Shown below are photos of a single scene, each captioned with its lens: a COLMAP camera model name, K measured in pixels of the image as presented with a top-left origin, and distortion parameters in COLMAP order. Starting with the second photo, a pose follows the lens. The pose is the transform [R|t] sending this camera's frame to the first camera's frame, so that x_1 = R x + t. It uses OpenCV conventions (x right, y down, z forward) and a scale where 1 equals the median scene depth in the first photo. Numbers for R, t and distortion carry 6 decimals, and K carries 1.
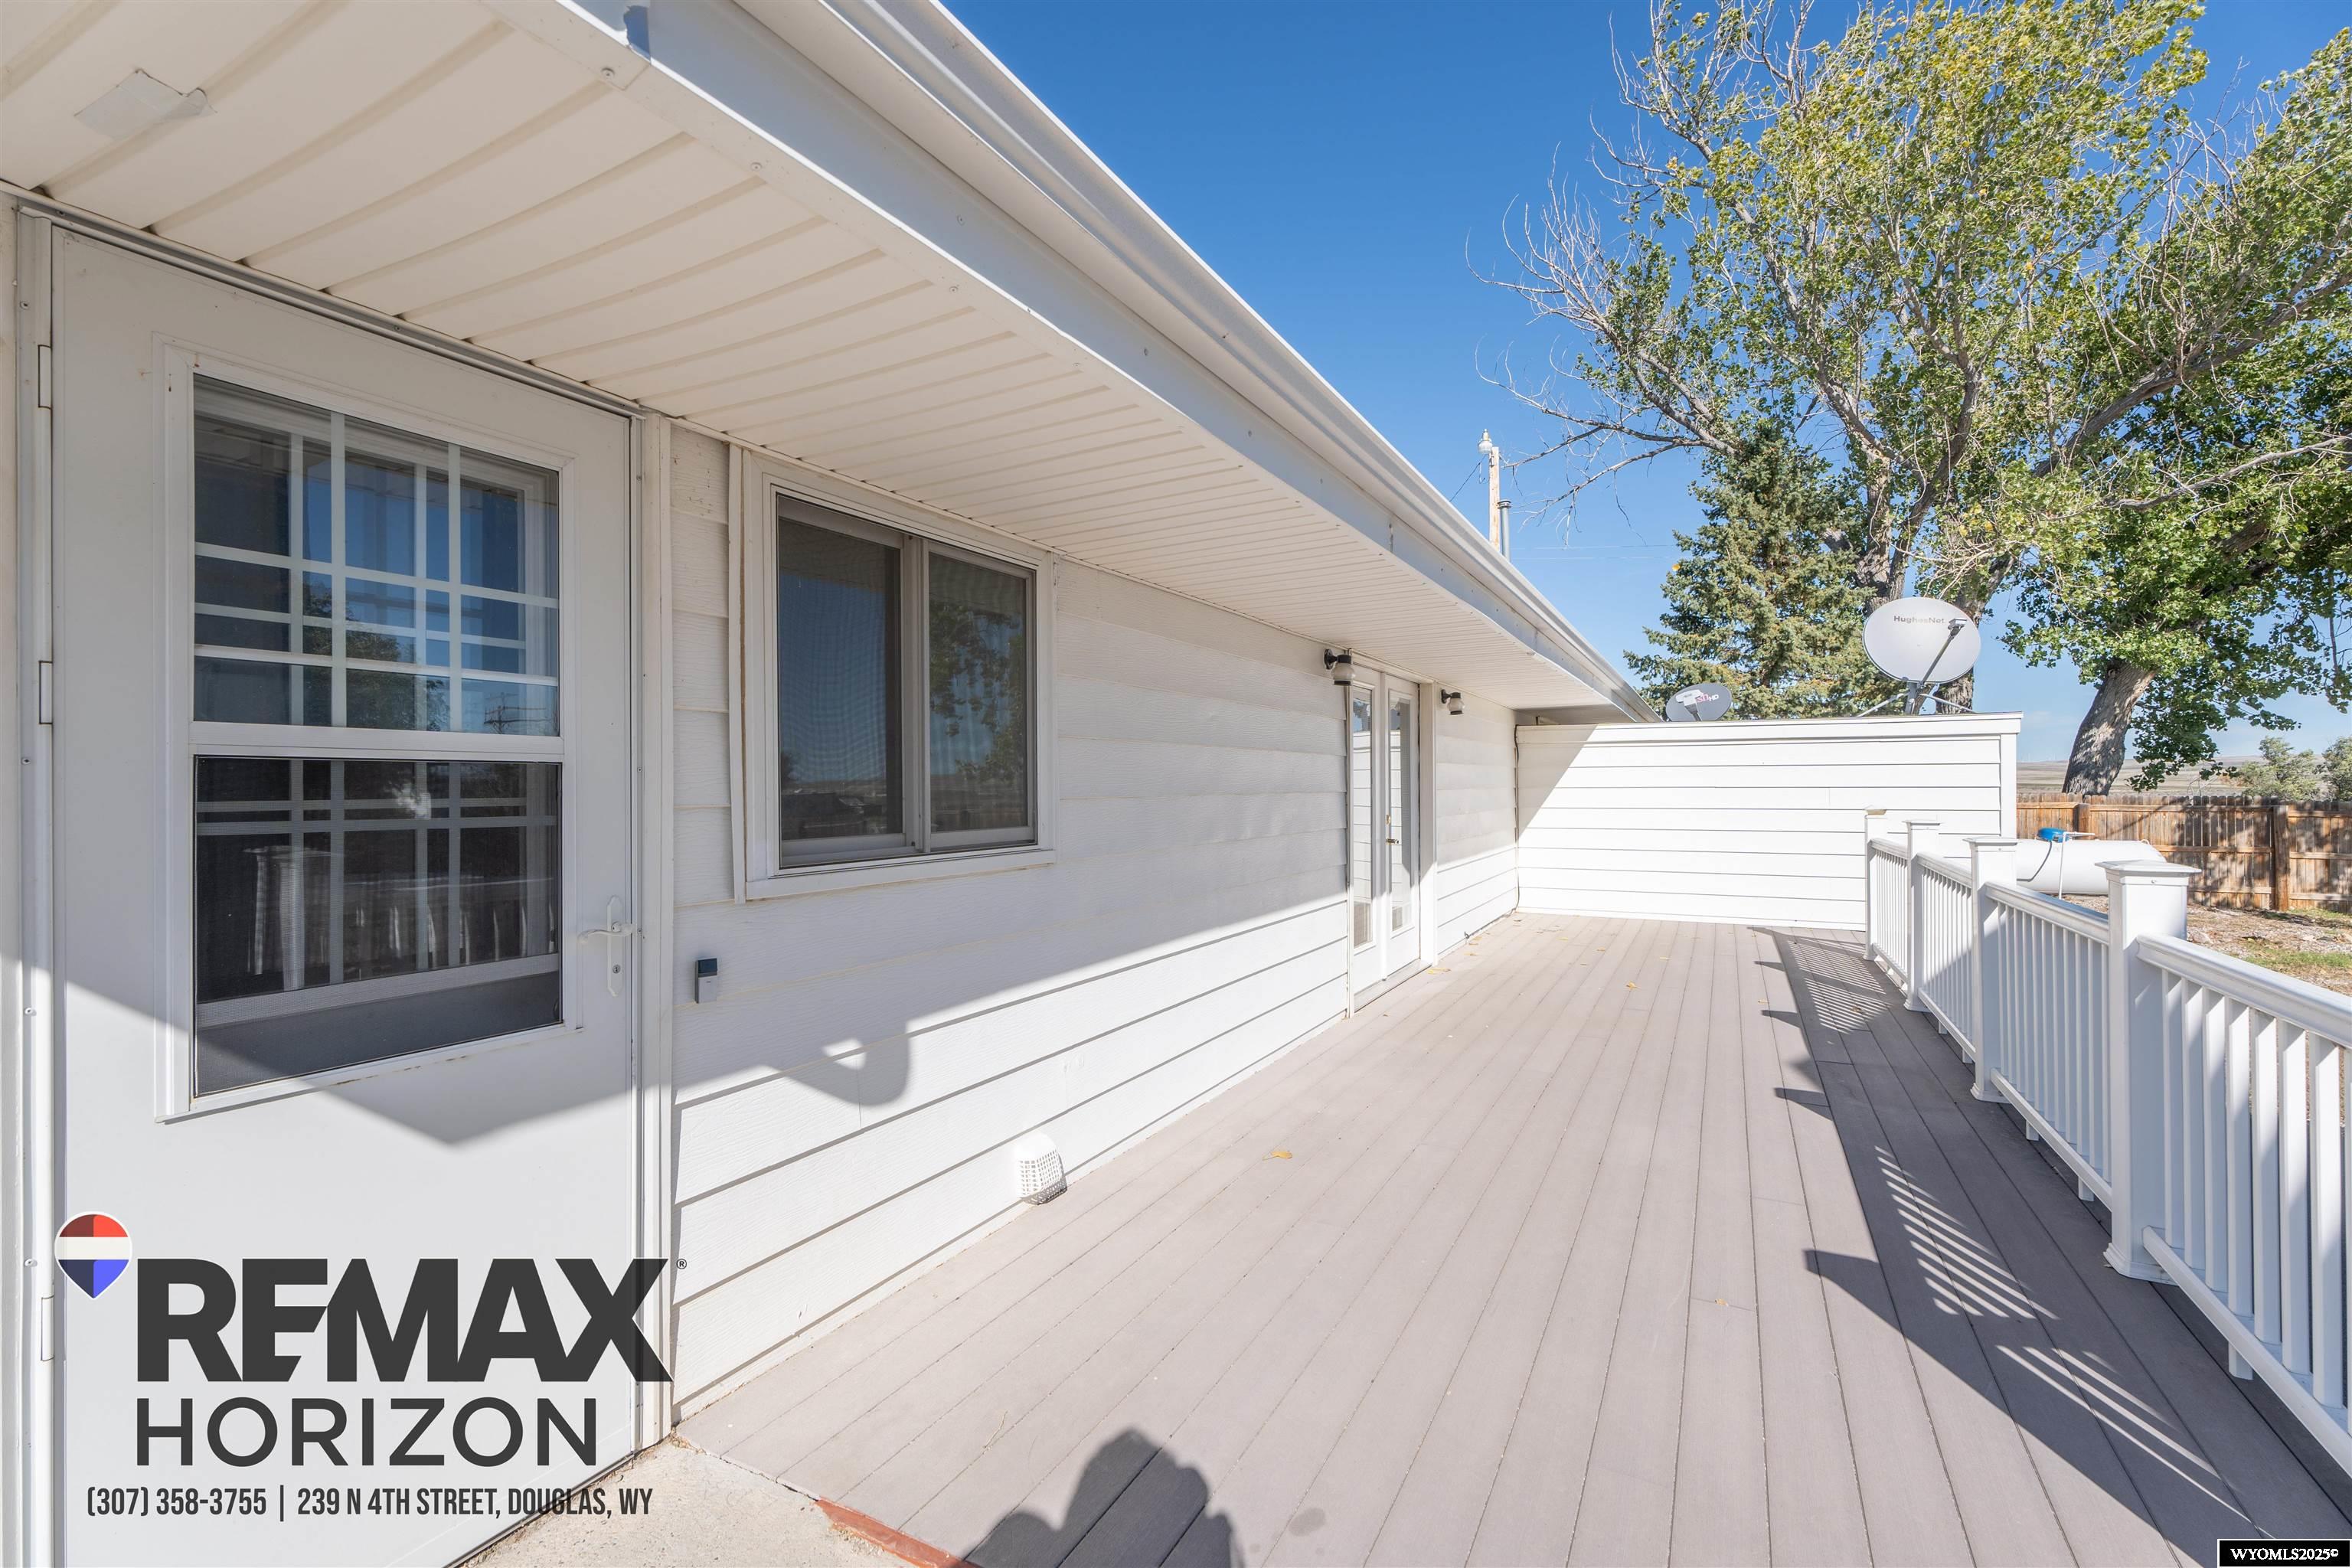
lens RADIAL K [[1042.2, 0, 1170.0], [0, 1042.2, 774.5], [0, 0, 1]] dist [0.008577, -0.000337]
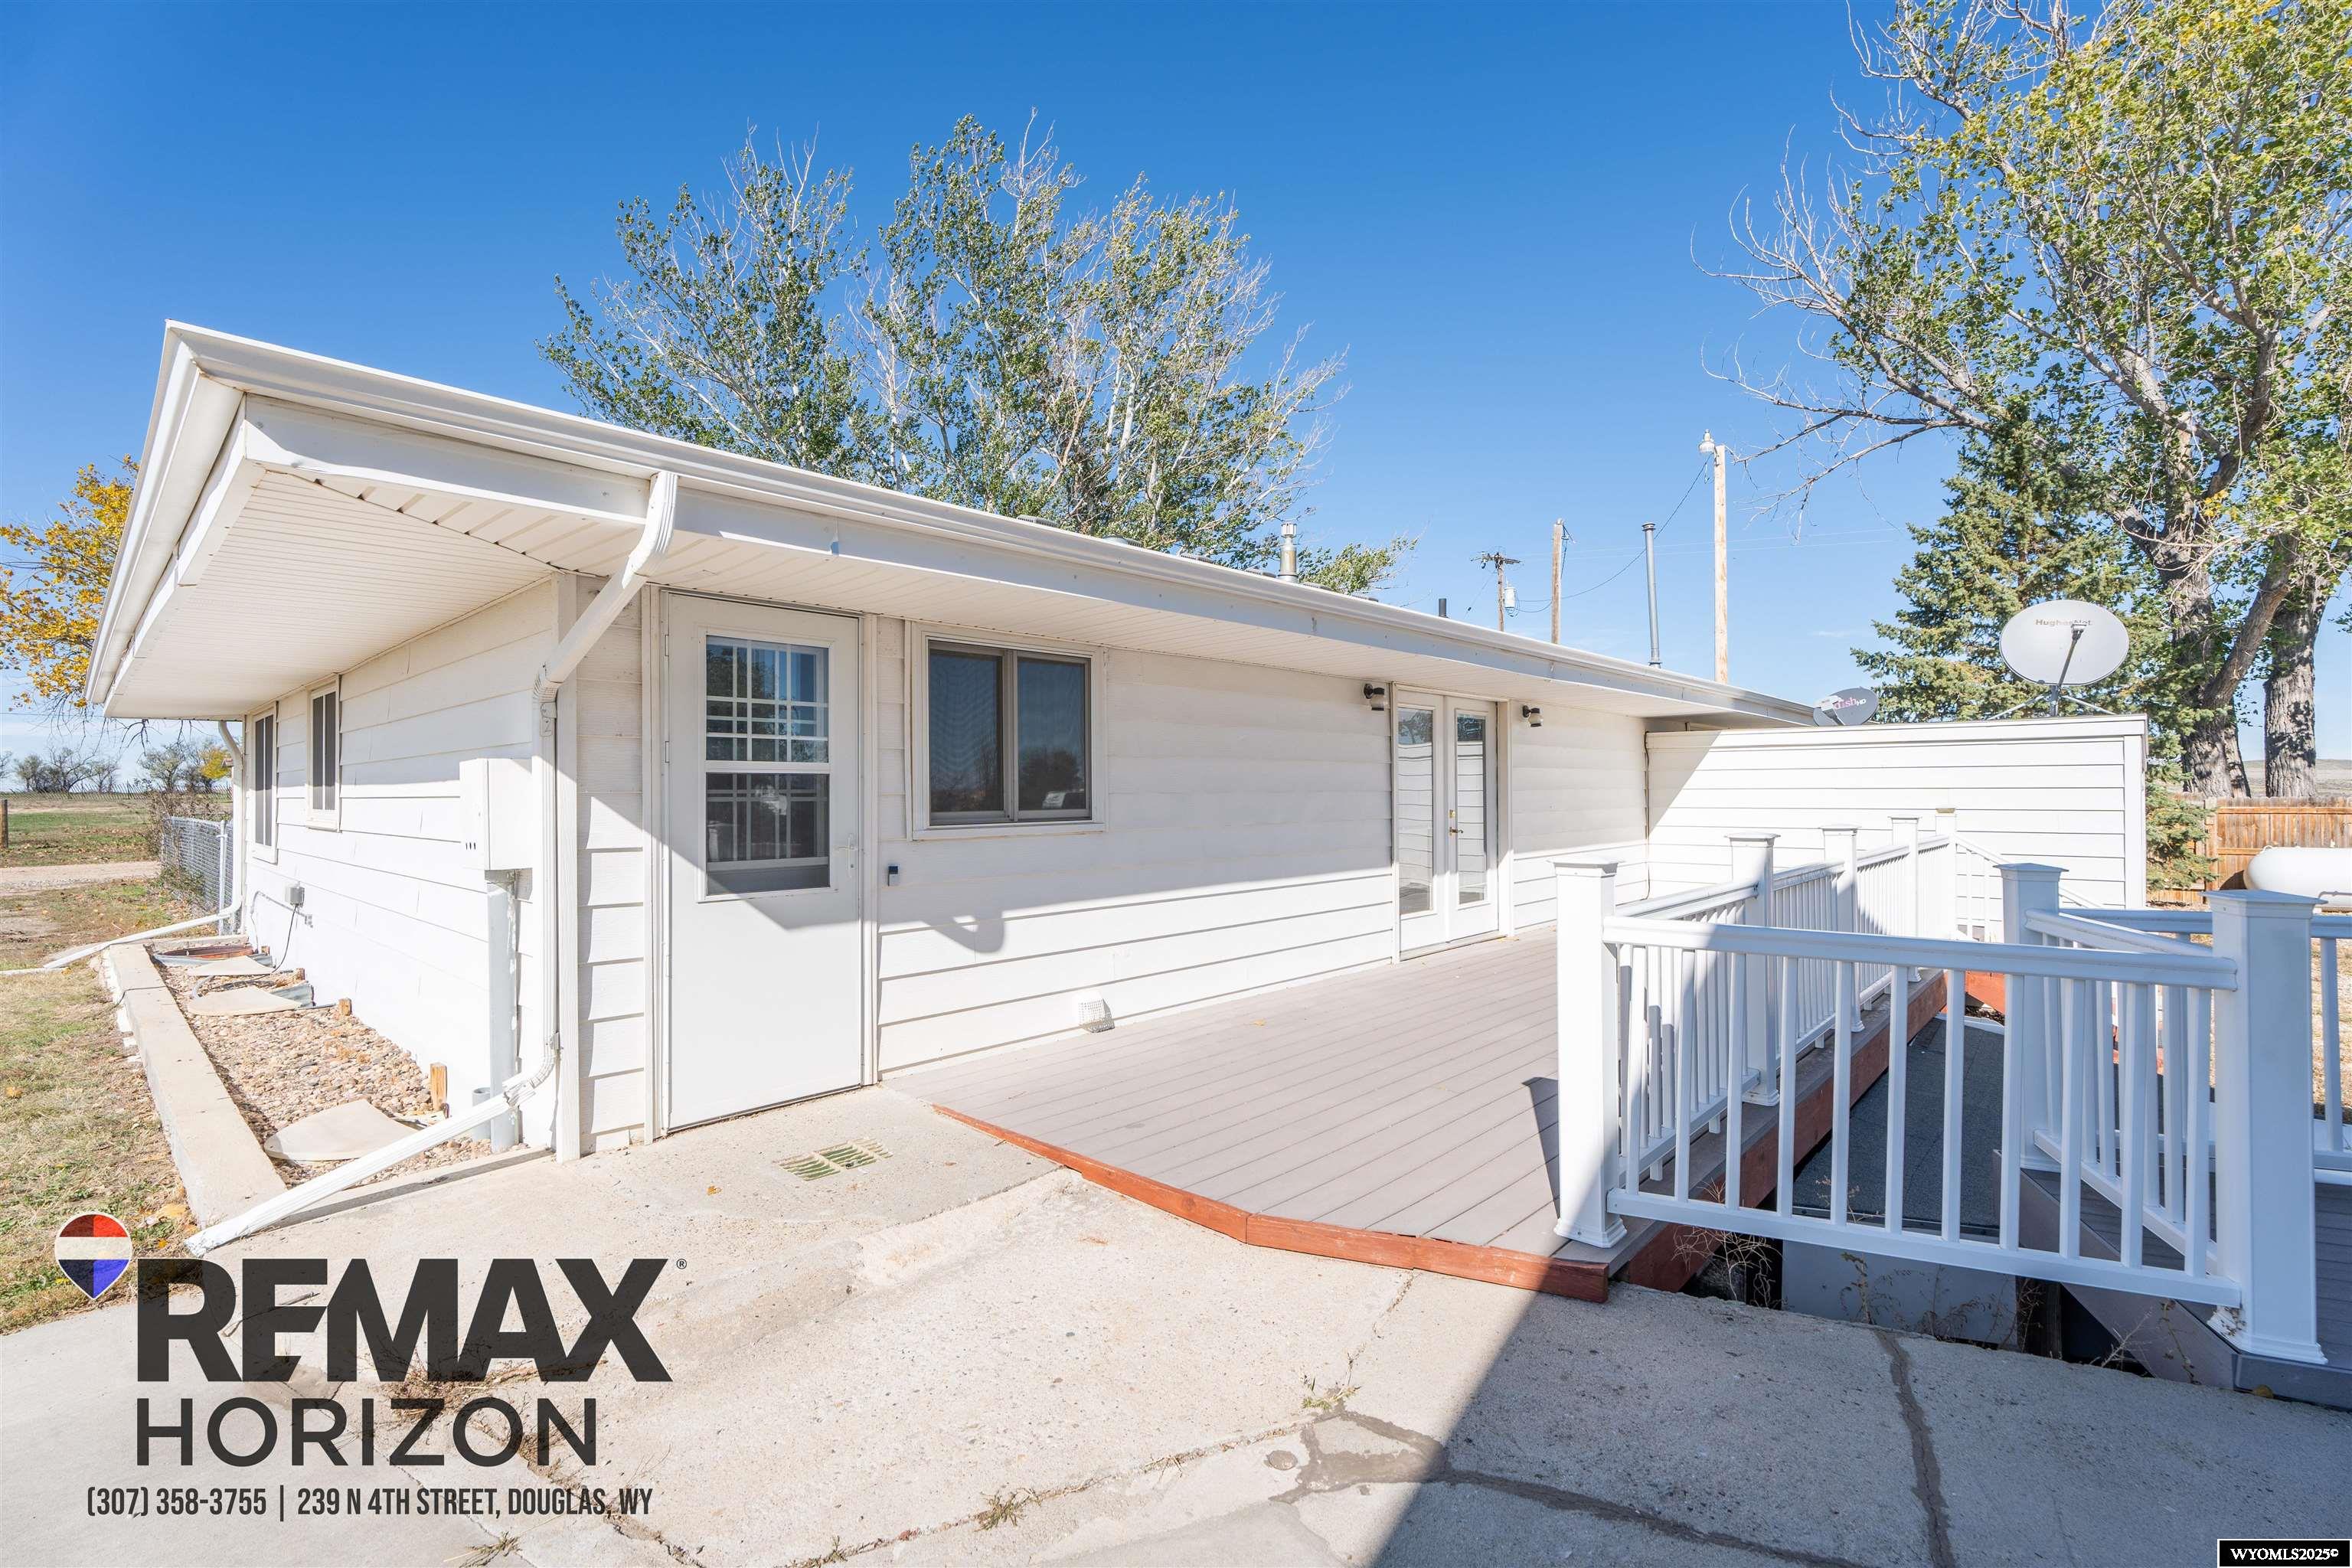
lens RADIAL K [[1042.2, 0, 1174.4], [0, 1042.2, 772.2], [0, 0, 1]] dist [0.008577, -0.000337]
pose [[0.967195, -0.004220, -0.254001, 0.442728], [0.002810, 0.999979, -0.005913, 0.000096], [0.254021, 0.005005, 0.967186, -0.619008]]
